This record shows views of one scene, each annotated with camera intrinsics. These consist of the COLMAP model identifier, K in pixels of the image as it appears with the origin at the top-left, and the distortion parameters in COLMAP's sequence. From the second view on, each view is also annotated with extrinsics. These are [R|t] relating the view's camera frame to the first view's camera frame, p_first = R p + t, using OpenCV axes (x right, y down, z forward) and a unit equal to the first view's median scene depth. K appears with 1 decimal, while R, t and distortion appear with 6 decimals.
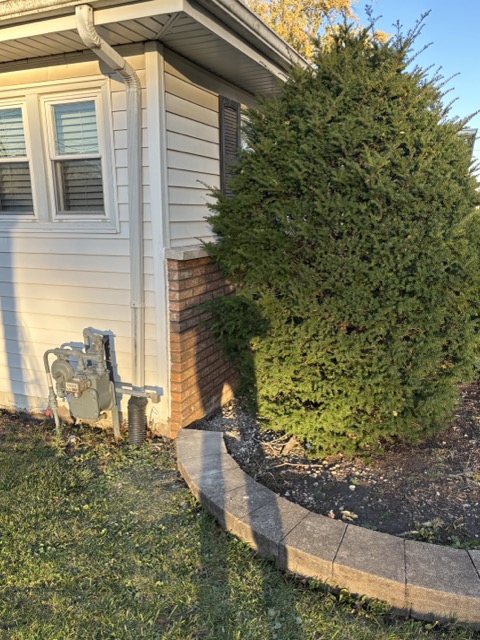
lens RADIAL K [[501.7, 0, 240.0], [0, 501.7, 320.0], [0, 0, 1]] dist [0.003264, 0.000408]
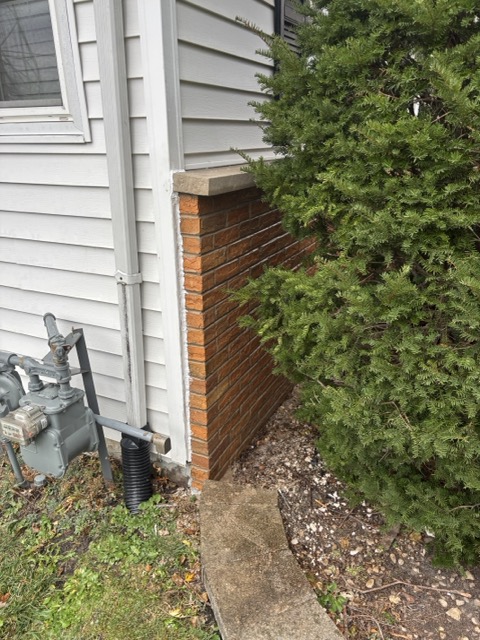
lens RADIAL K [[493.5, 0, 240.0], [0, 493.5, 320.0], [0, 0, 1]] dist [-0.005879, 0.001437]
pose [[0.996424, 0.024968, -0.080724, -0.037796], [-0.014167, 0.991188, 0.131701, -0.059297], [0.083301, -0.130086, 0.987997, 0.480304]]
